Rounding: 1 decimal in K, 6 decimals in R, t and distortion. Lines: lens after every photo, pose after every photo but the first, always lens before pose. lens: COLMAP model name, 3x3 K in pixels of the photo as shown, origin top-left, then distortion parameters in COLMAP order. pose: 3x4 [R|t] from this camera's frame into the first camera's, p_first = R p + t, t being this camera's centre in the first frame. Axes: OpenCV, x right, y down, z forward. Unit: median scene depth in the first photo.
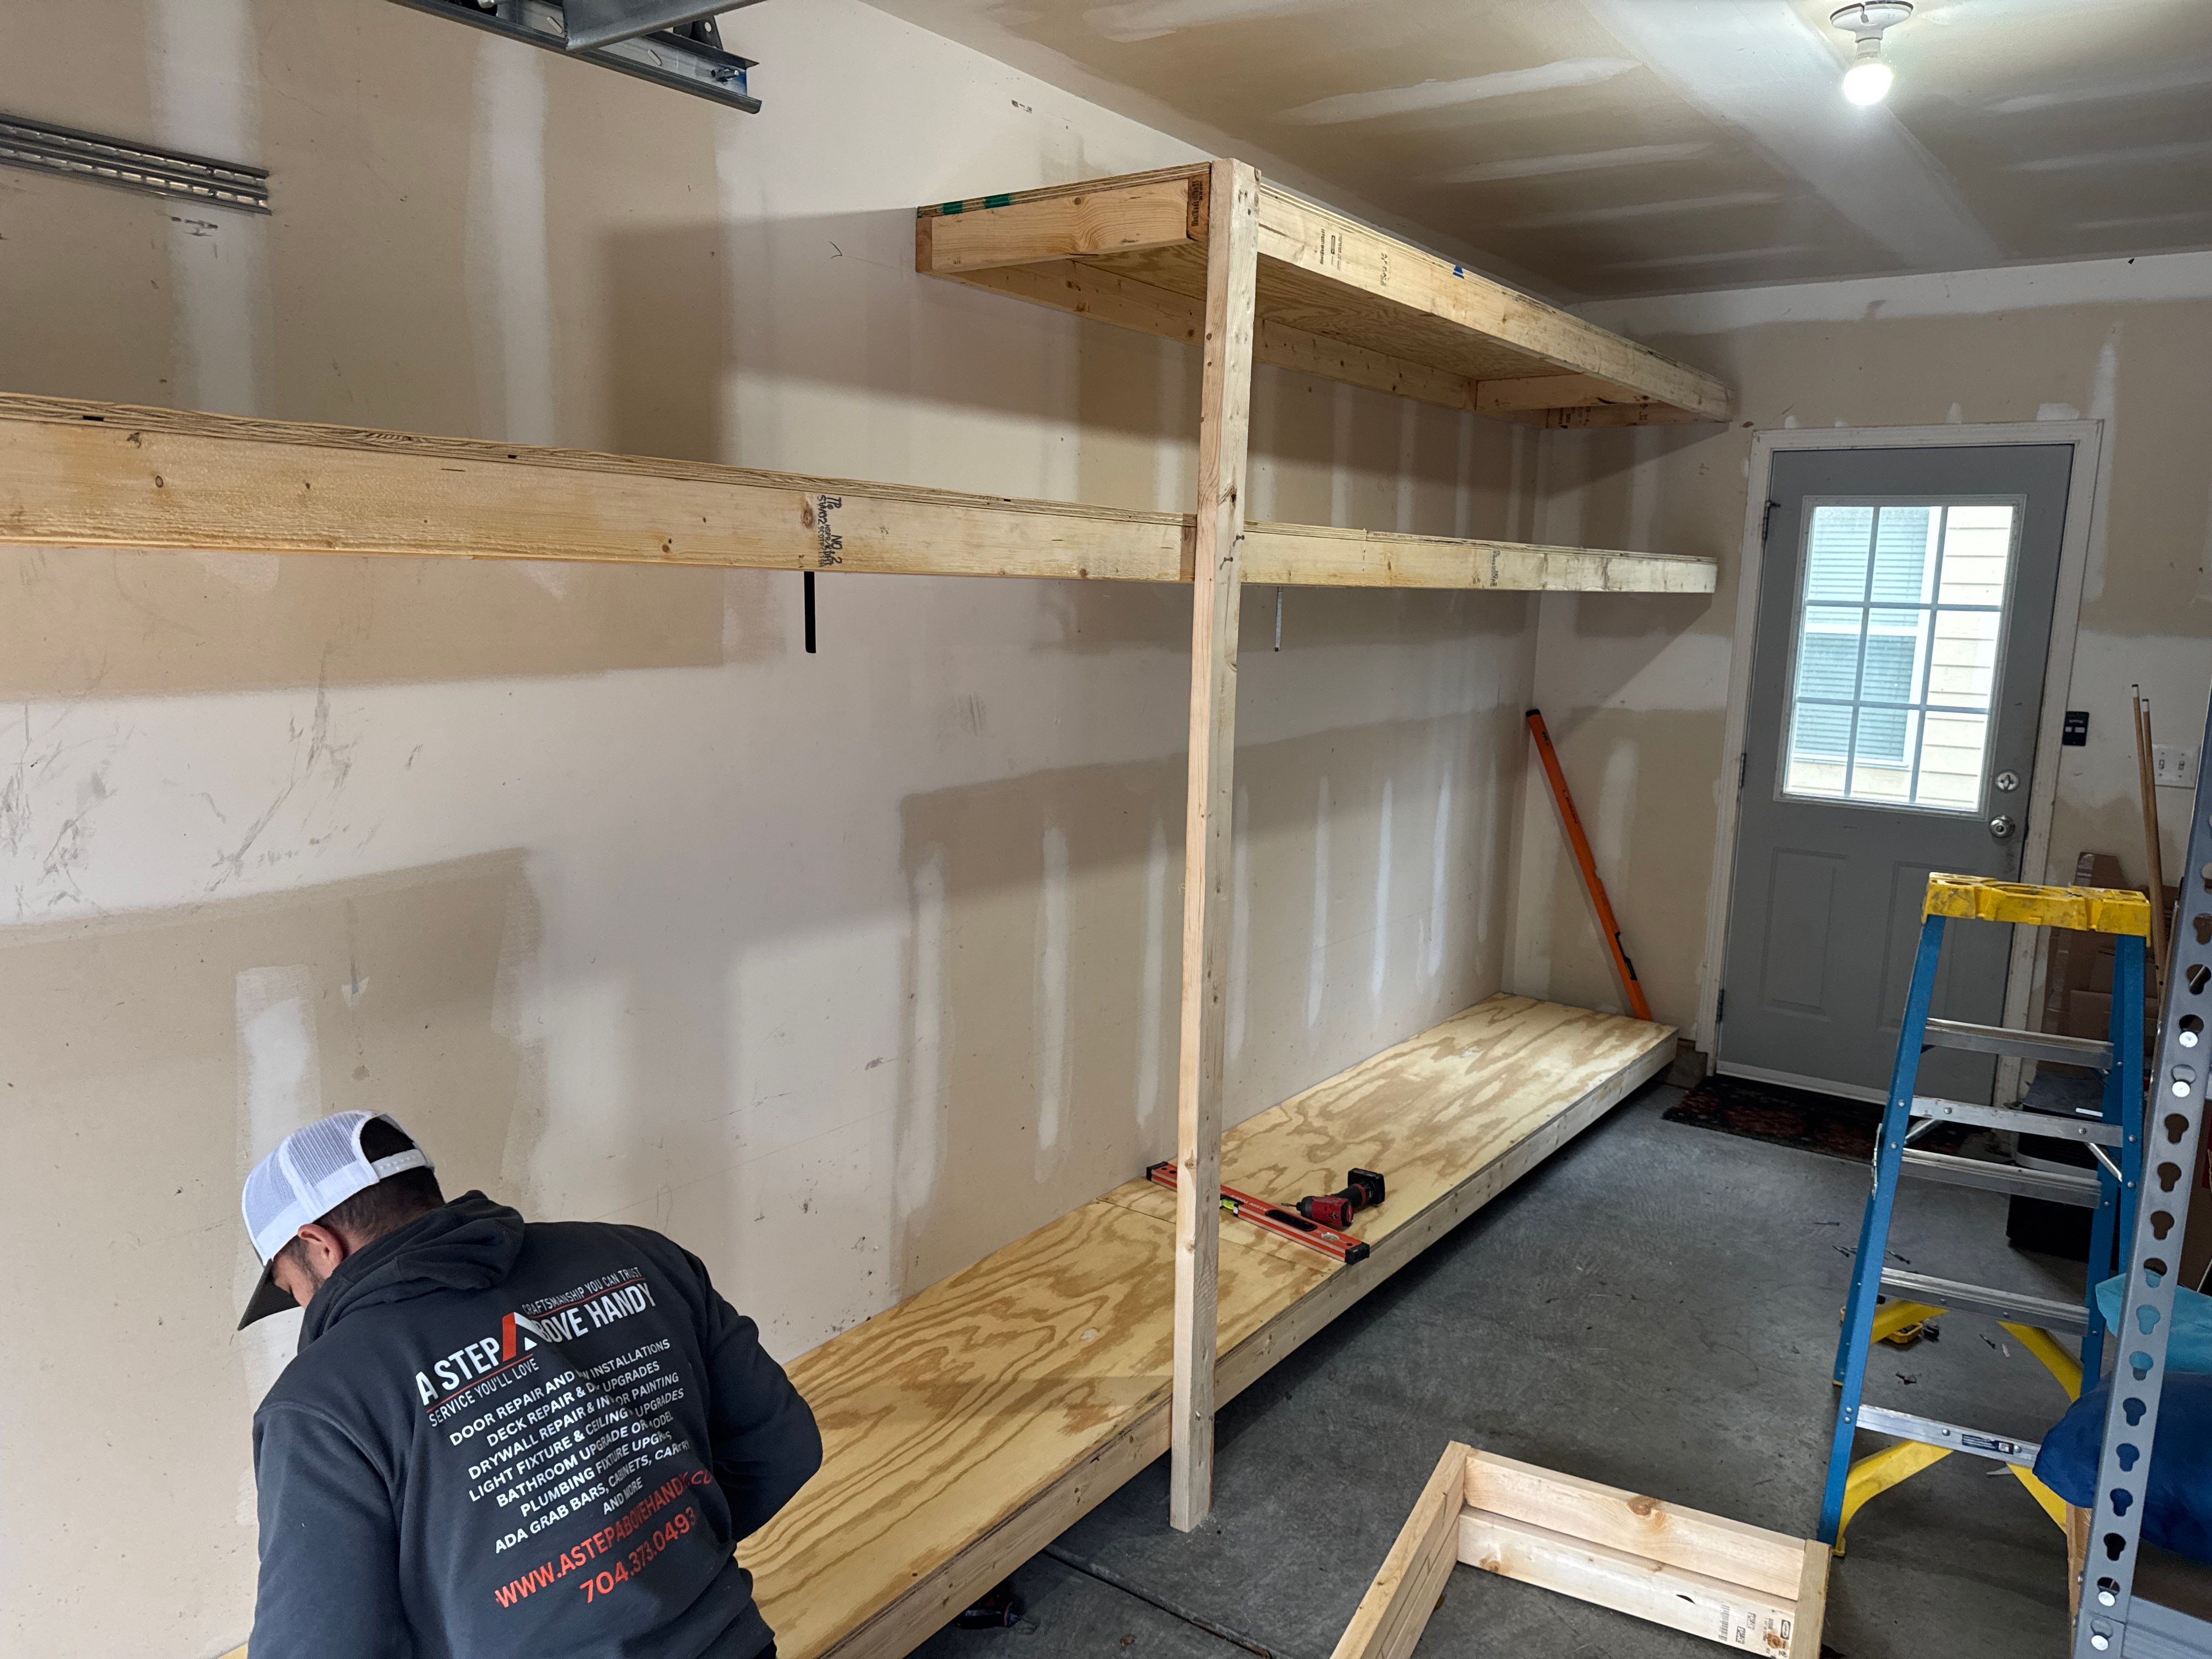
lens RADIAL K [[1556.8, 0, 1110.7], [0, 1556.8, 841.7], [0, 0, 1]] dist [0.051414, -0.079502]
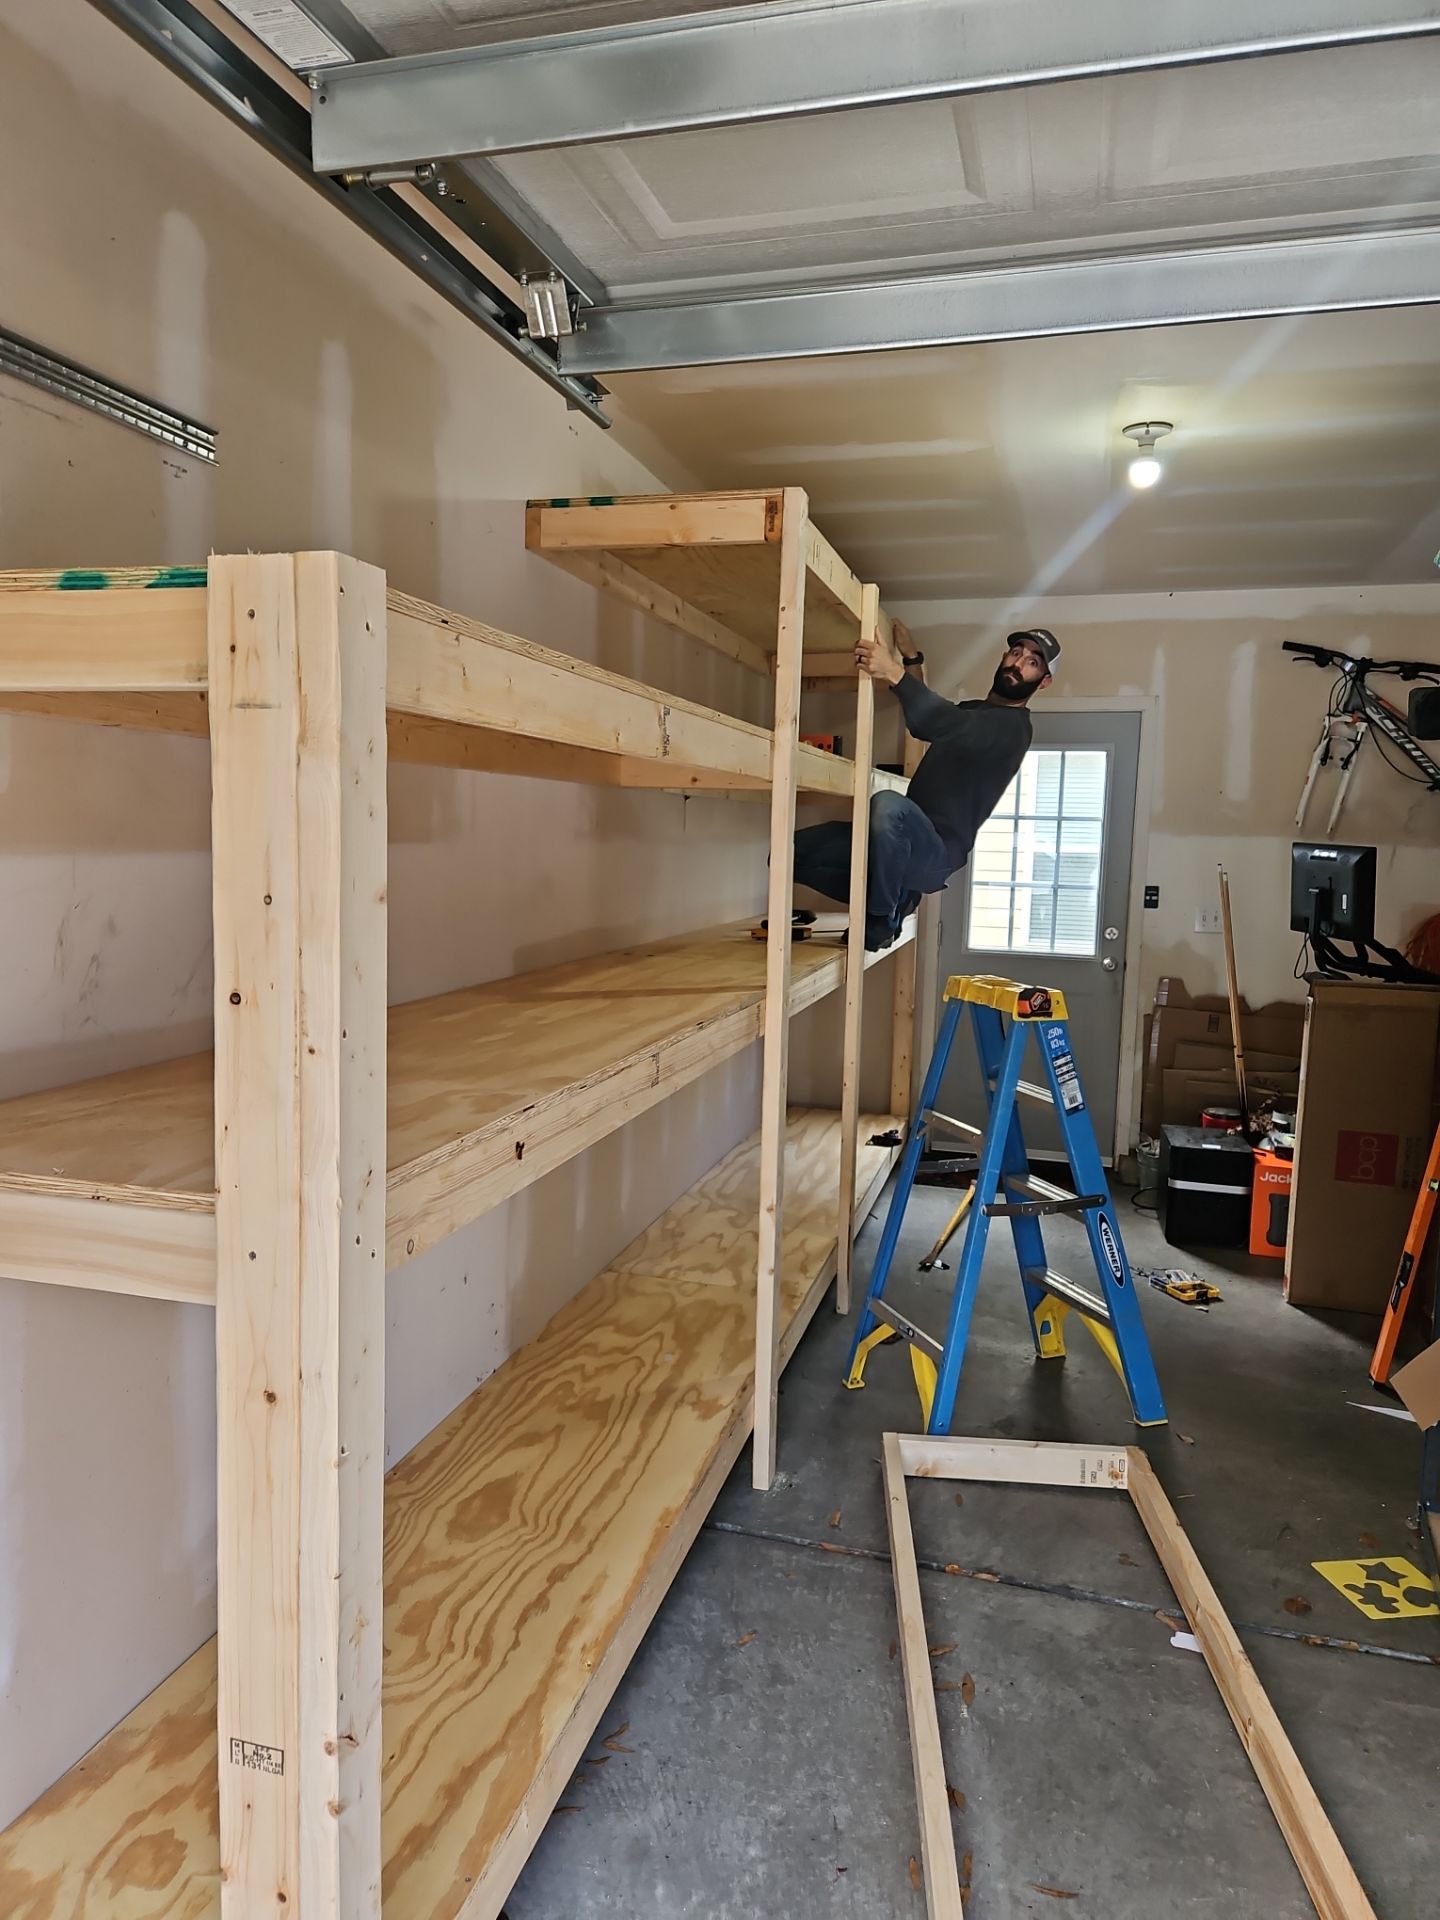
lens RADIAL K [[1287.3, 0, 696.1], [0, 1287.3, 963.0], [0, 0, 1]] dist [0.078756, -0.053574]
pose [[0.941671, -0.035610, 0.334645, -0.340197], [0.053374, 0.997603, -0.044037, 0.035685], [-0.332275, 0.059329, 0.941315, -0.046483]]
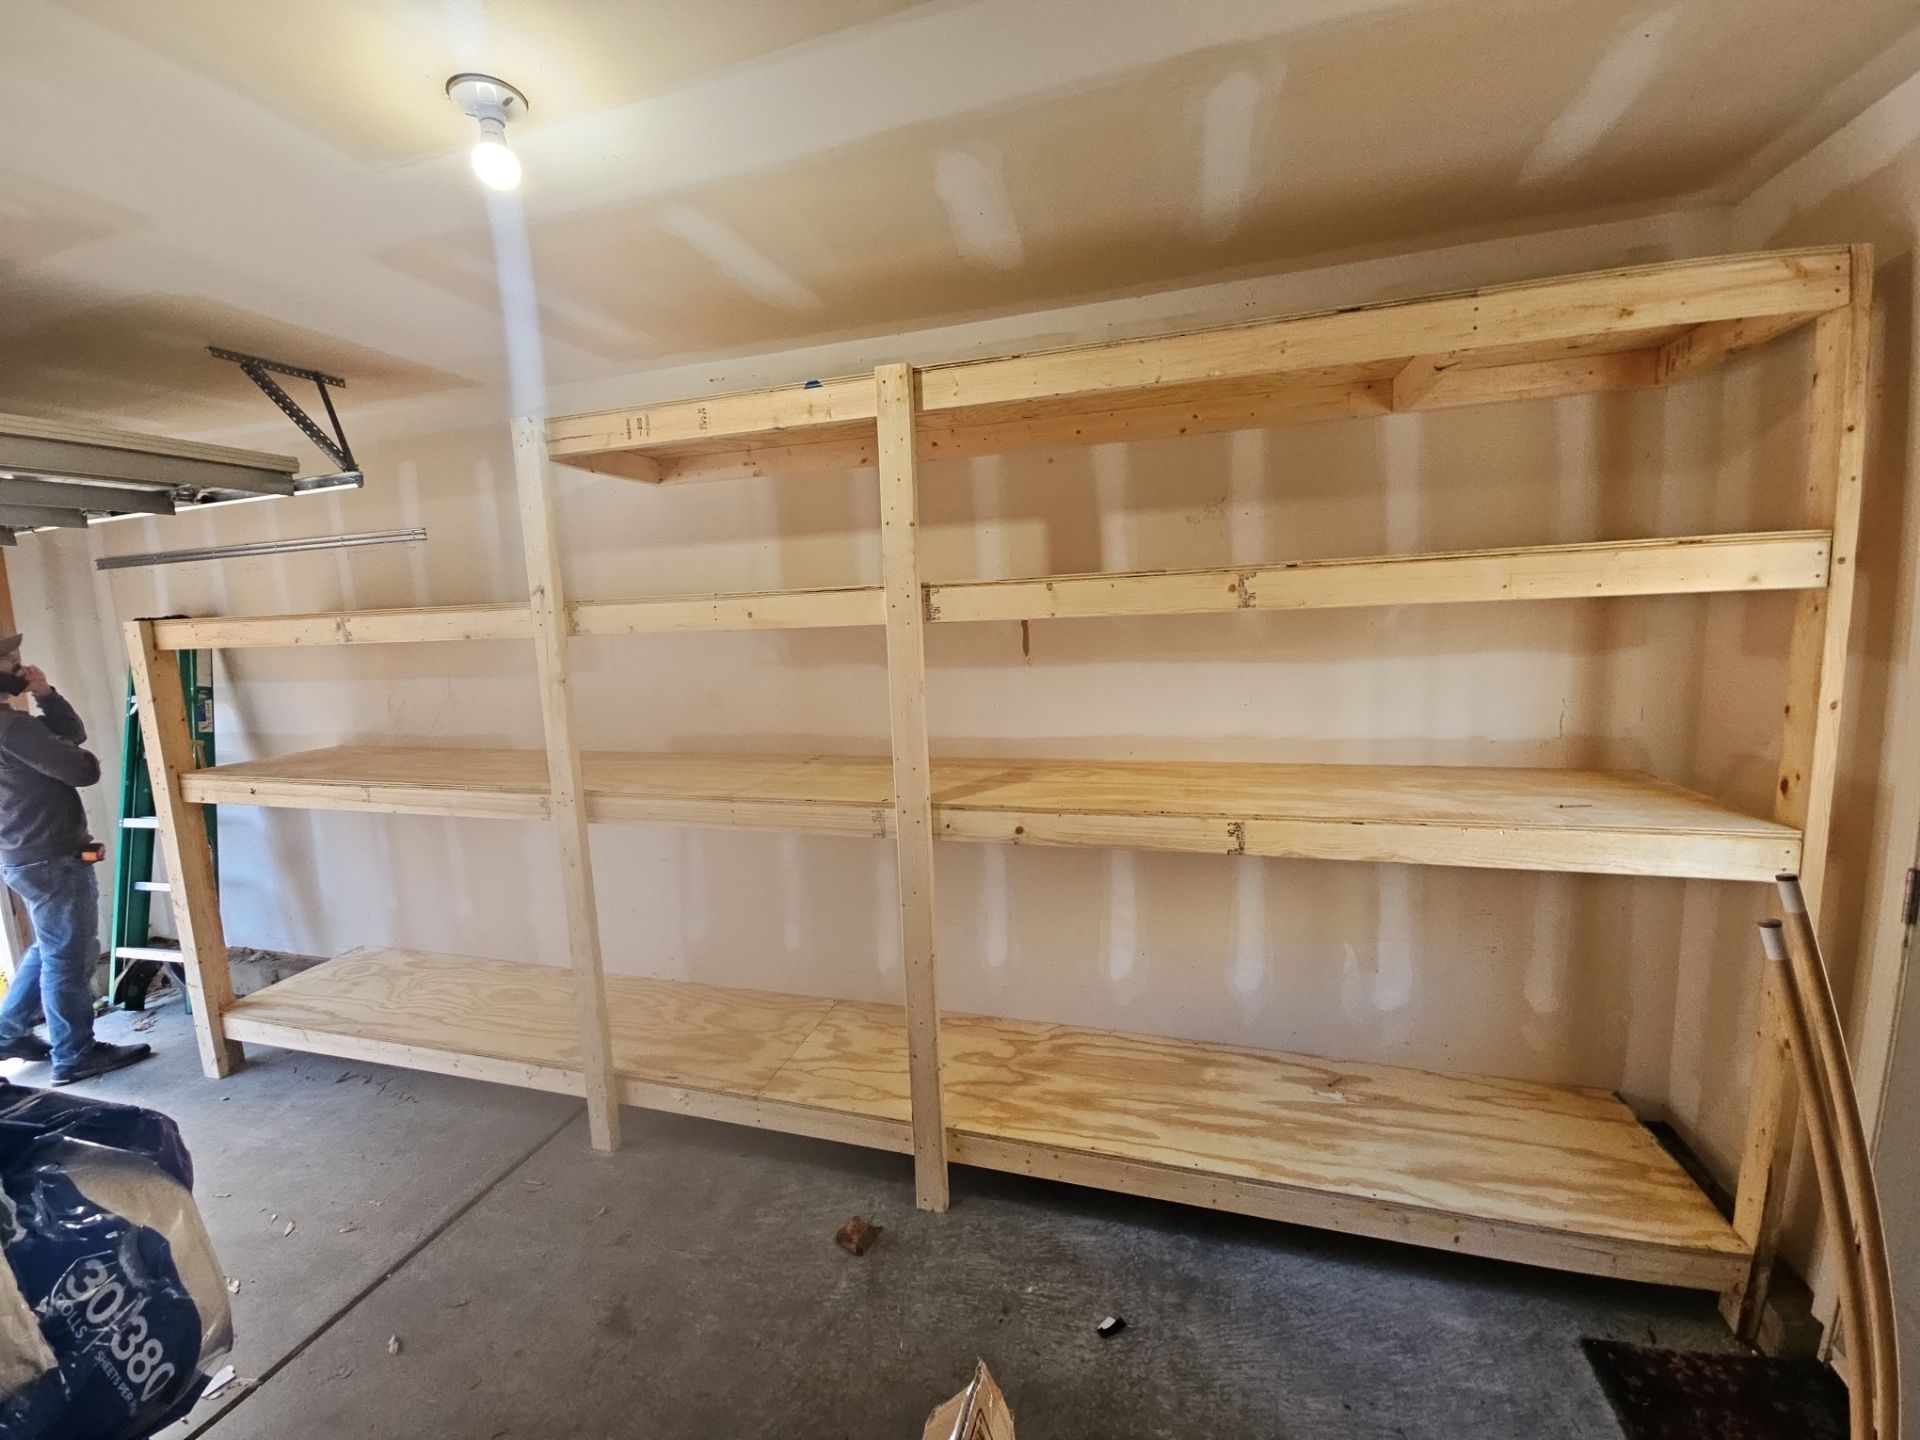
lens RADIAL K [[785.9, 0, 958.4], [0, 785.9, 713.9], [0, 0, 1]] dist [-0.012889, 0.016578]
pose [[0.326137, 0.082958, -0.941675, 0.946223], [-0.112254, 0.992492, 0.048557, -0.148844], [0.938634, 0.089871, 0.333001, 0.979356]]
